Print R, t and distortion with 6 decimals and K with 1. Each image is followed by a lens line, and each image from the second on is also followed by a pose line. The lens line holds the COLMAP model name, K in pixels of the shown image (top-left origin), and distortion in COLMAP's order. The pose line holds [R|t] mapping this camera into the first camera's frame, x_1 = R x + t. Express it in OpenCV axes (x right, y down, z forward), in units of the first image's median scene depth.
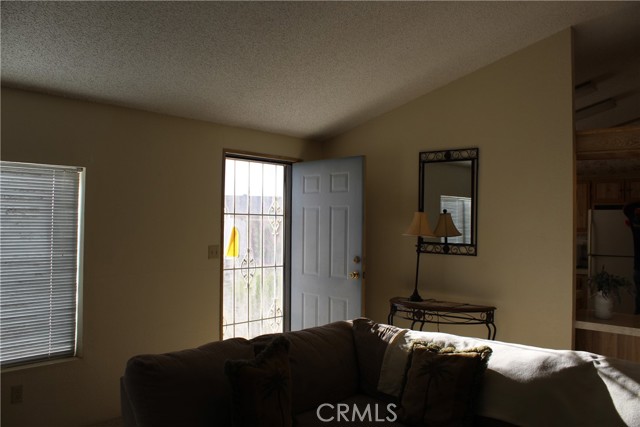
lens RADIAL K [[537.7, 0, 320.0], [0, 537.7, 213.5], [0, 0, 1]] dist [-0.116925, 0.002446]
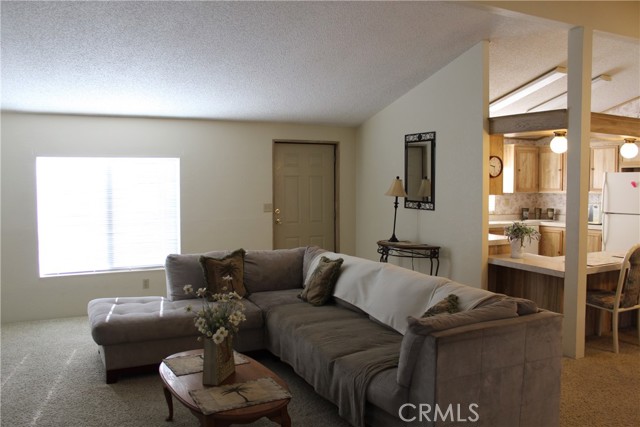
lens RADIAL K [[537.7, 0, 320.0], [0, 537.7, 213.5], [0, 0, 1]] dist [-0.116925, 0.002446]
pose [[0.930202, 0.005682, -0.367004, 0.521631], [0.021427, 0.997334, 0.069750, -0.015342], [0.366423, -0.072745, 0.927600, -0.396439]]
